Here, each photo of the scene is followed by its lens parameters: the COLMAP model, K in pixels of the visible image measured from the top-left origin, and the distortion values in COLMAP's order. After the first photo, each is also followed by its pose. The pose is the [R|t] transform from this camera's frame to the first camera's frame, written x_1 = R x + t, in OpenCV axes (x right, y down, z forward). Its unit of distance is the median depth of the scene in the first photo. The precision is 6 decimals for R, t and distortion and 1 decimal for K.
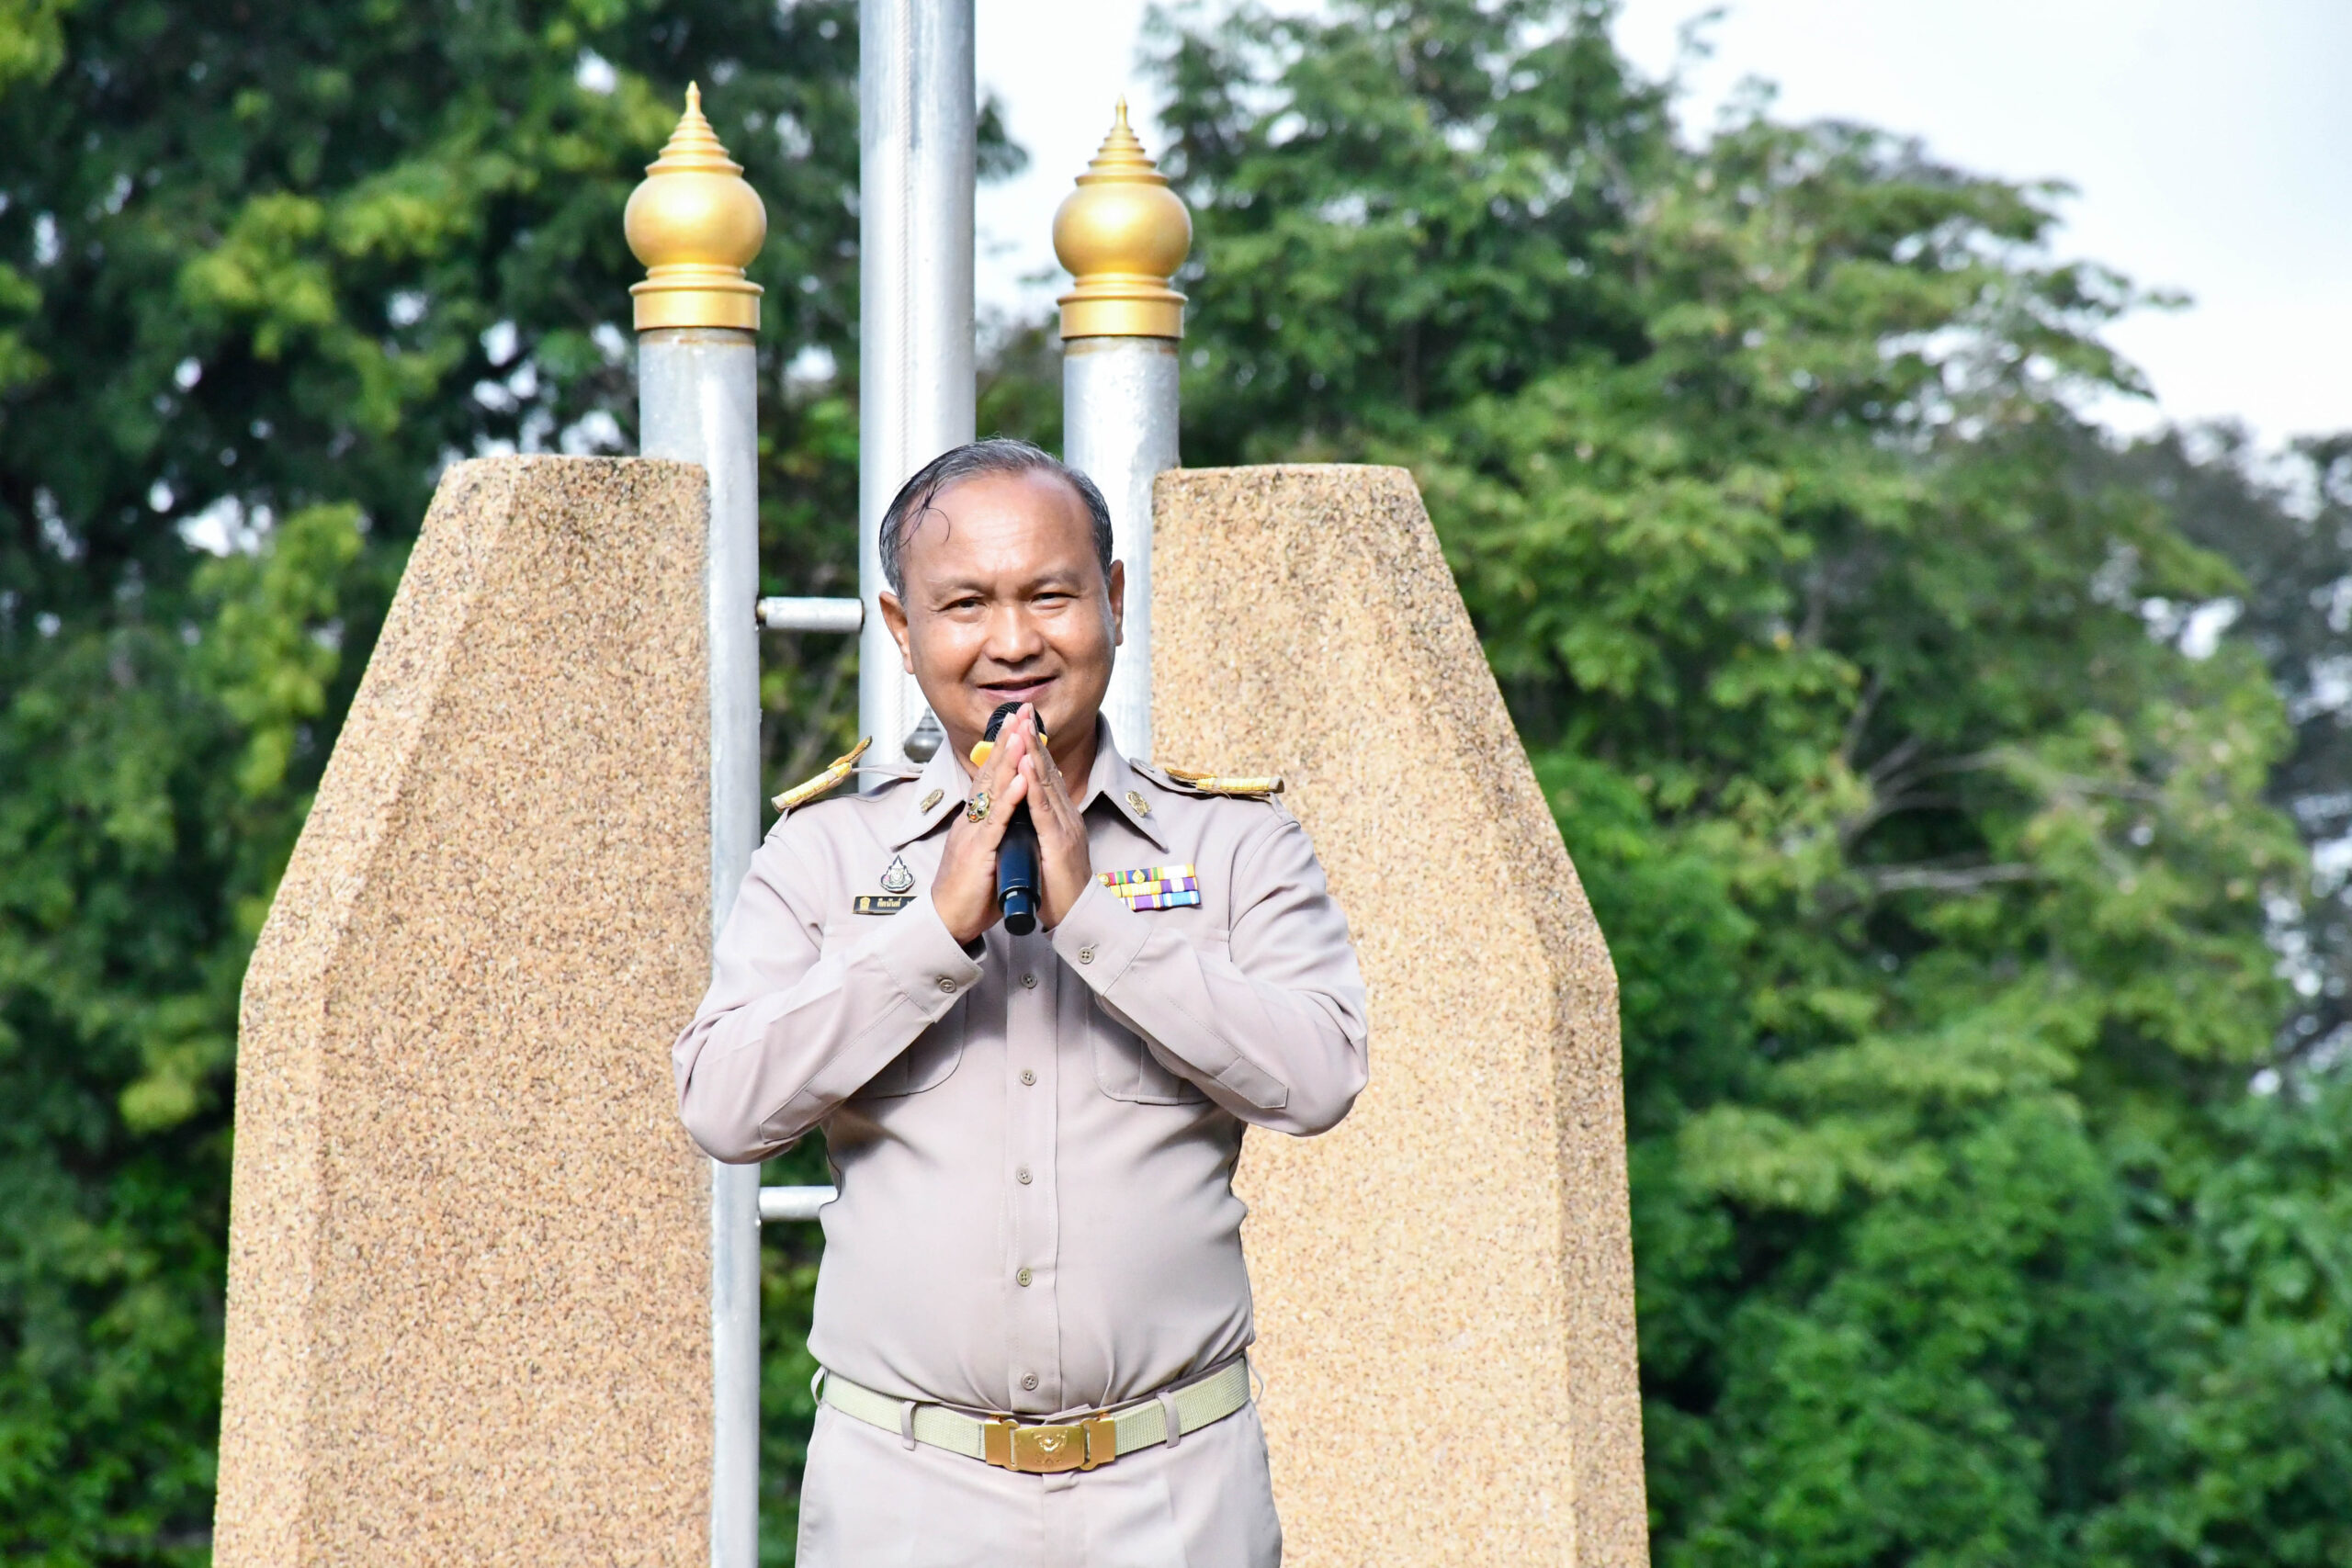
lens RADIAL K [[13582.0, 0, 1162.9], [0, 13582.0, 784.1], [0, 0, 1]] dist [2.790278, 0.000000]
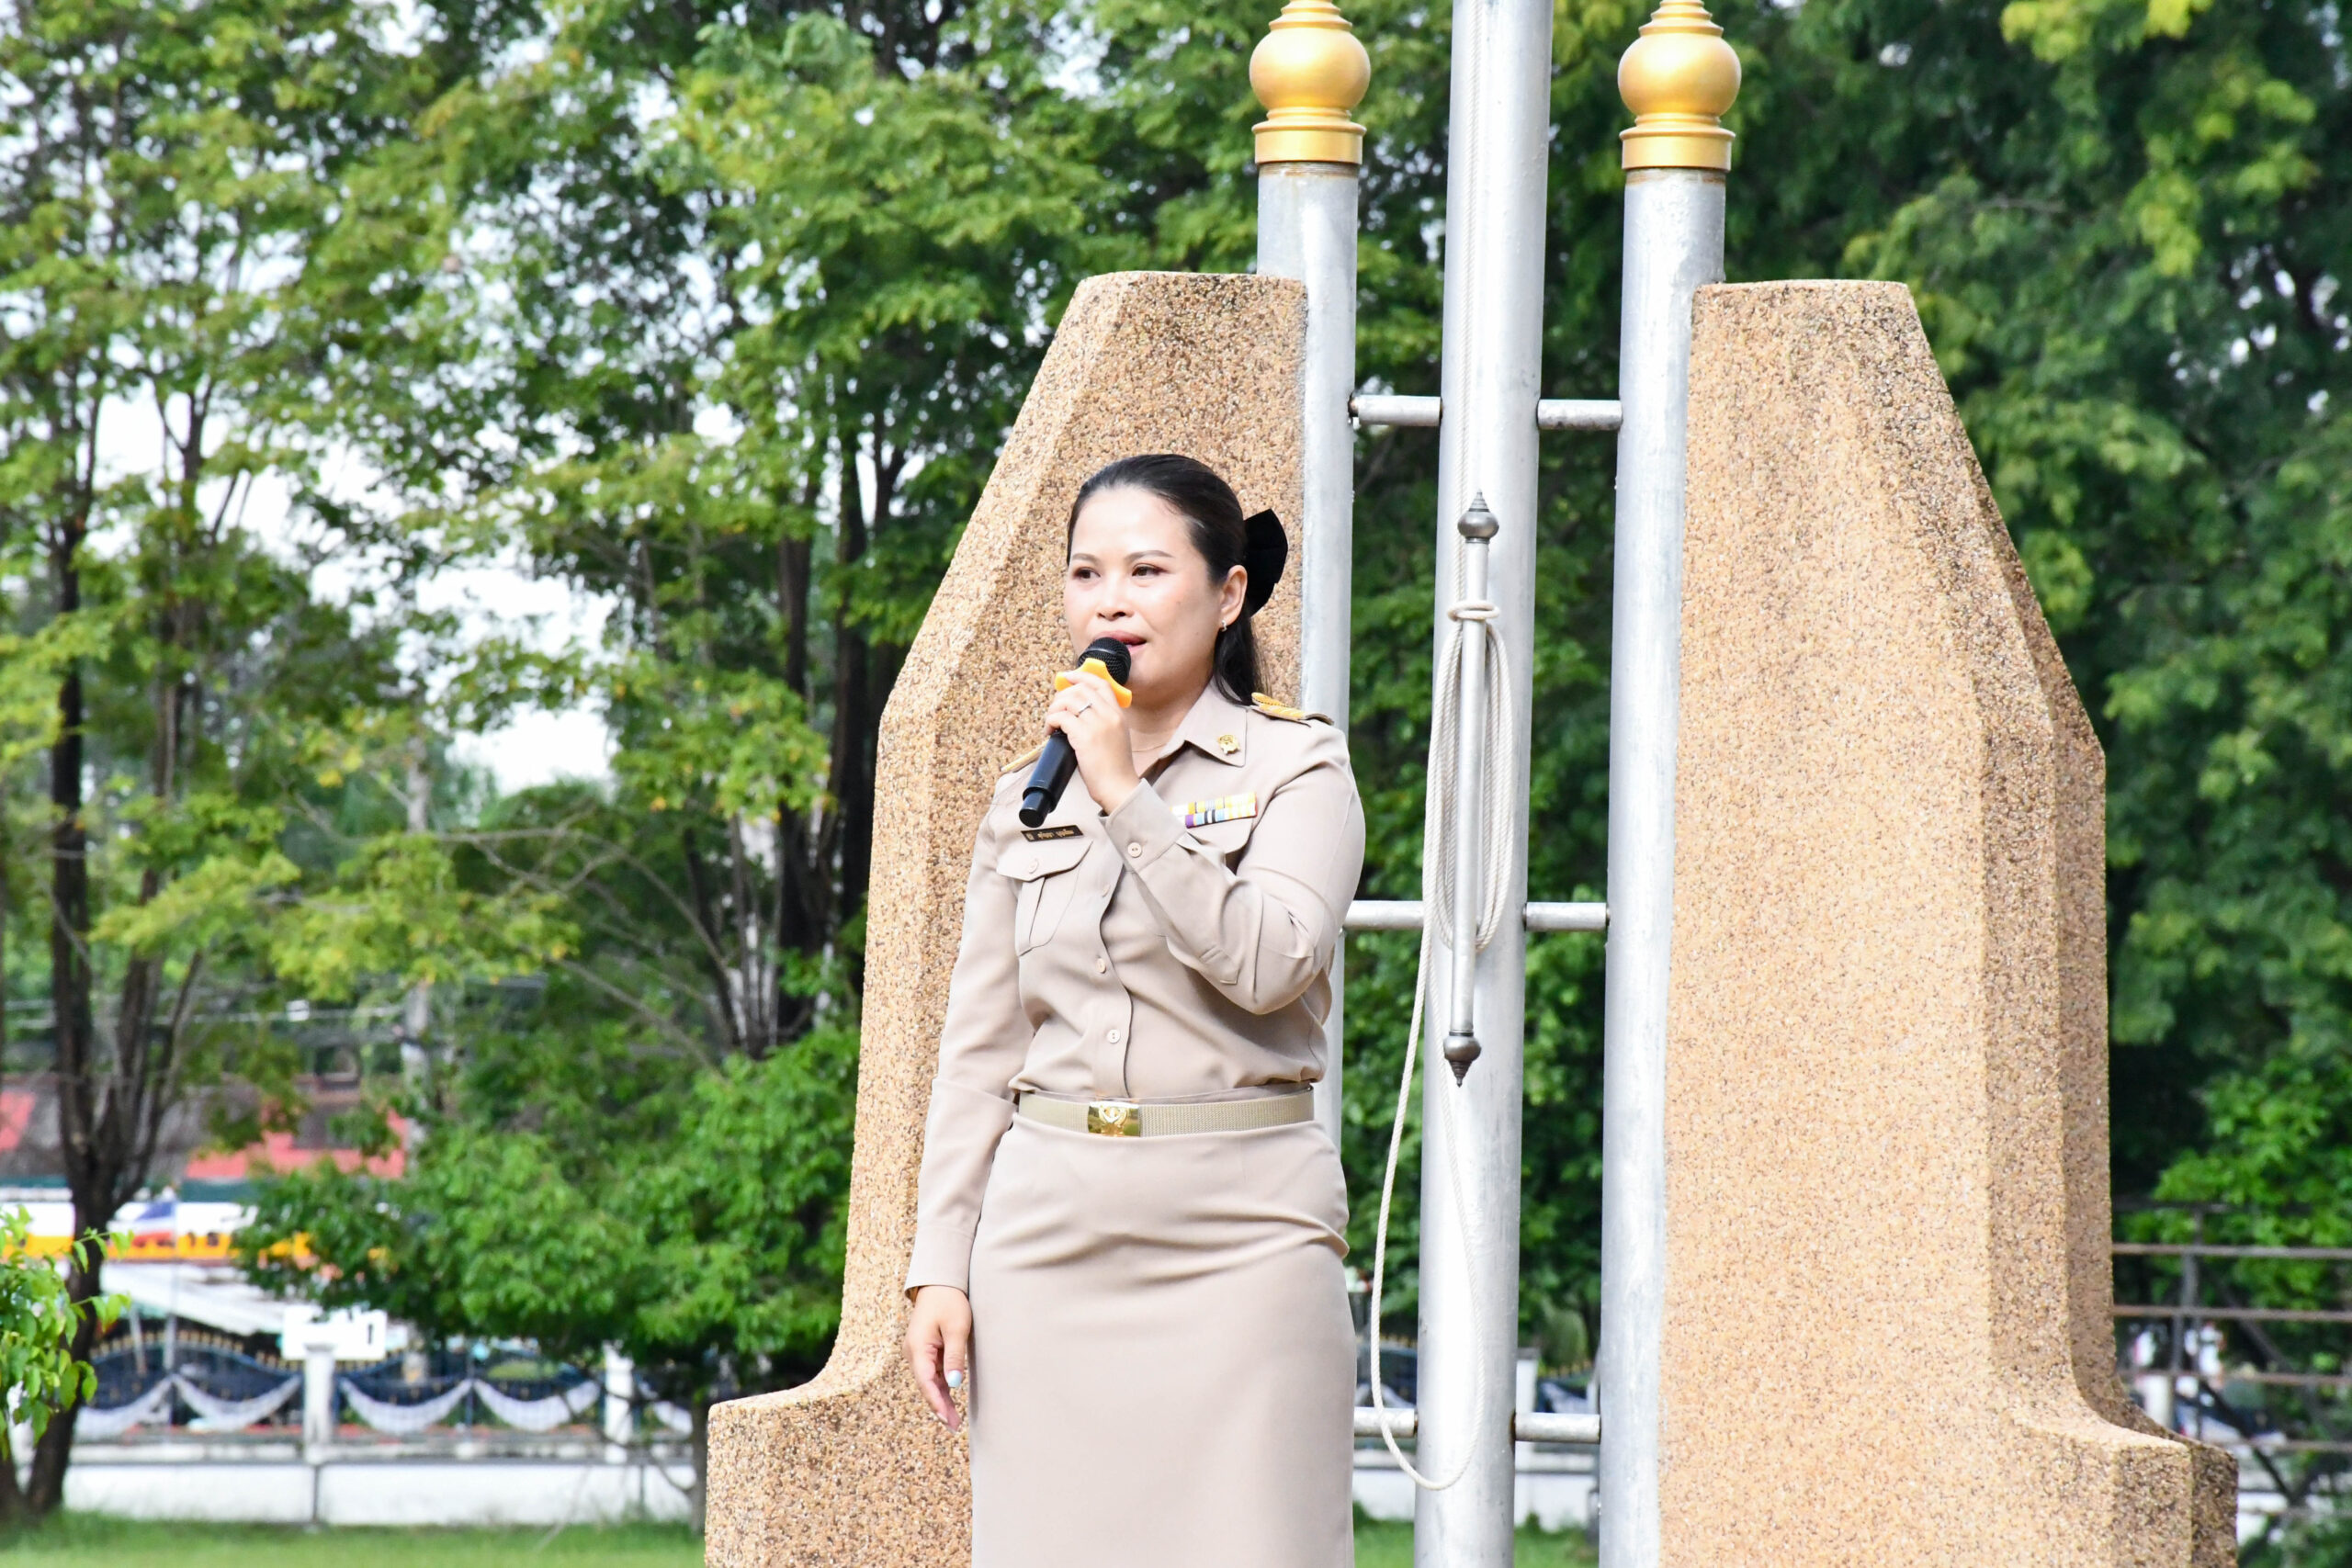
lens RADIAL K [[11995.2, 0, 1224.6], [0, 11995.2, 790.8], [0, 0, 1]] dist [2.568152, 0.000000]
pose [[0.975142, 0.016107, -0.220994, 0.189850], [-0.011543, 0.999693, 0.021929, -0.002335], [0.221280, -0.018833, 0.975029, -0.006347]]
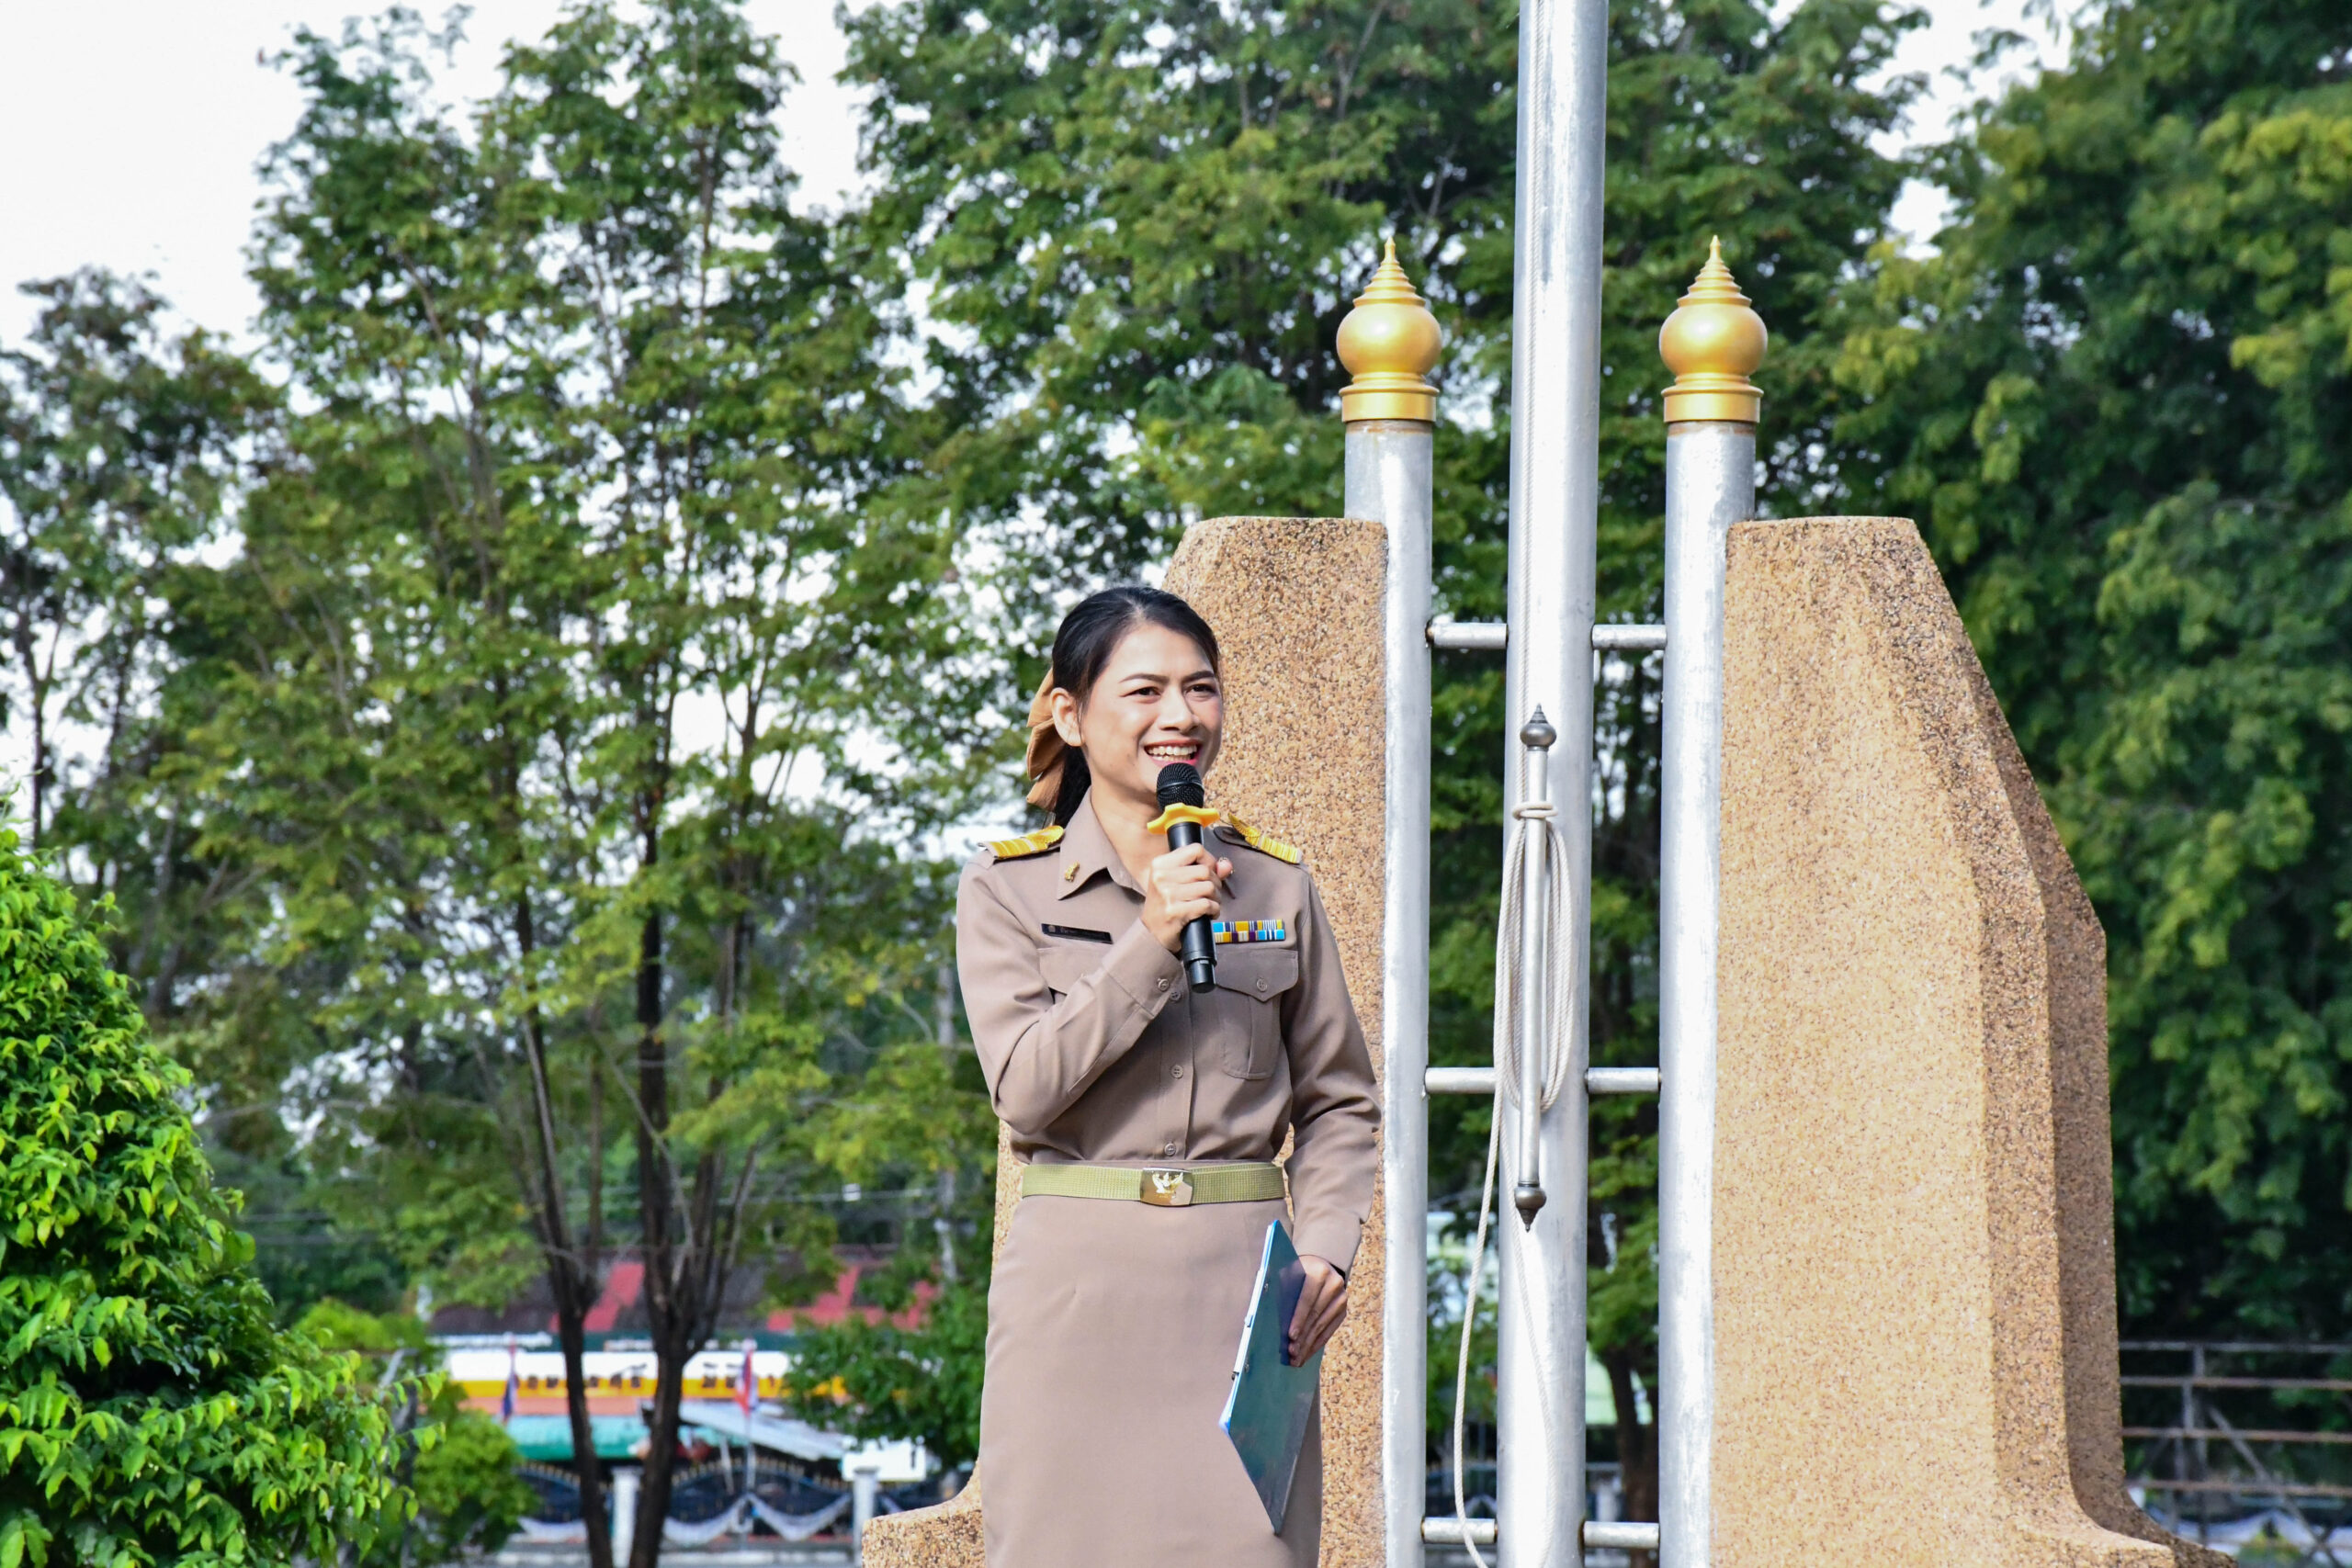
lens RADIAL K [[9906.9, 0, 1253.5], [0, 9906.9, 793.8], [0, 0, 1]] dist [1.886515, 0.000000]
pose [[0.966140, -0.000271, -0.258019, 0.205098], [0.000453, 1.000000, 0.000647, 0.002351], [0.258018, -0.000742, 0.966140, 0.064808]]
